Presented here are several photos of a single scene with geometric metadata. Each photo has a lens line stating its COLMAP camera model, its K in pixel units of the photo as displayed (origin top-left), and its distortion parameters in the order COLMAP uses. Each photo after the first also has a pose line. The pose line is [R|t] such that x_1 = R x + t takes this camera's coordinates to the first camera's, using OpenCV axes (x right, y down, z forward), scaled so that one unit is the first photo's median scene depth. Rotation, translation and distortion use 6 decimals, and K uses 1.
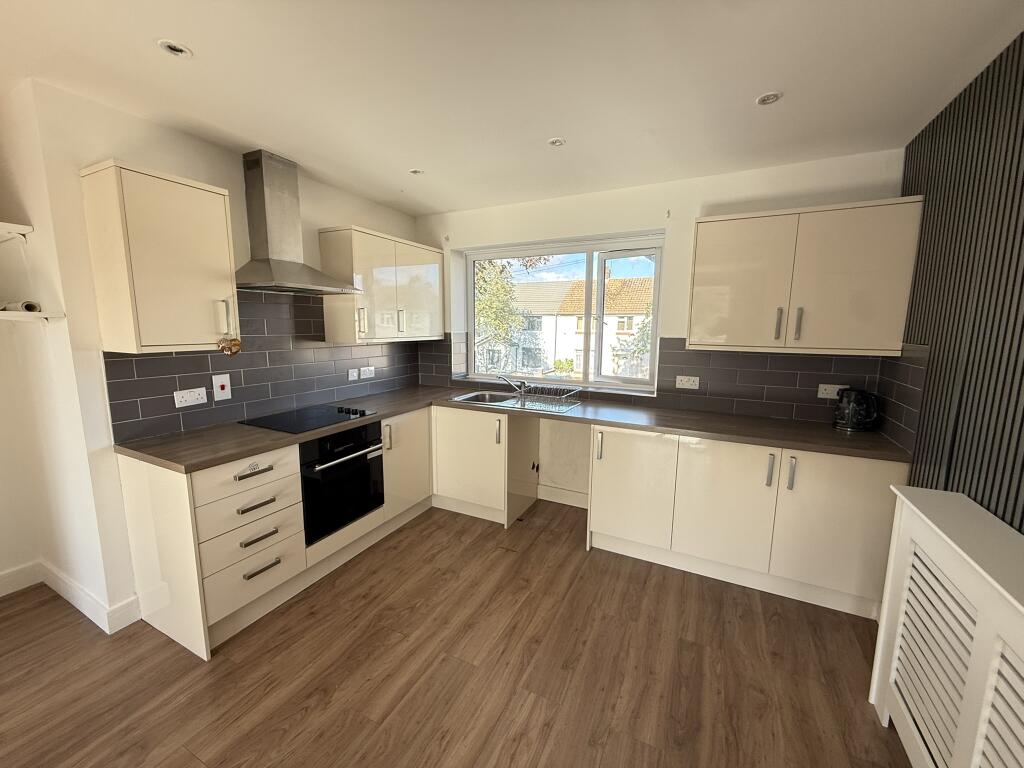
lens RADIAL K [[408.2, 0, 510.8], [0, 408.2, 381.1], [0, 0, 1]] dist [0.012055, 0.002378]
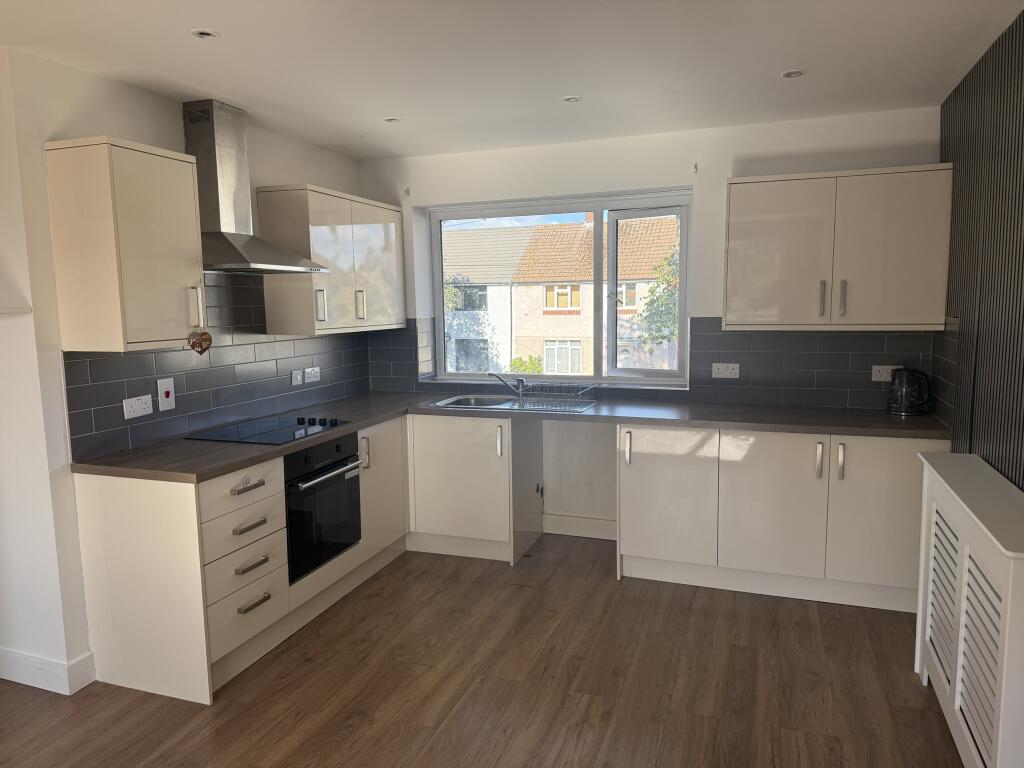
lens RADIAL K [[721.9, 0, 508.0], [0, 721.9, 380.8], [0, 0, 1]] dist [0.063409, -0.021782]
pose [[0.992373, -0.036887, 0.117624, -0.237283], [0.039799, 0.998954, -0.022508, 0.052343], [-0.116671, 0.027018, 0.992803, -0.535892]]
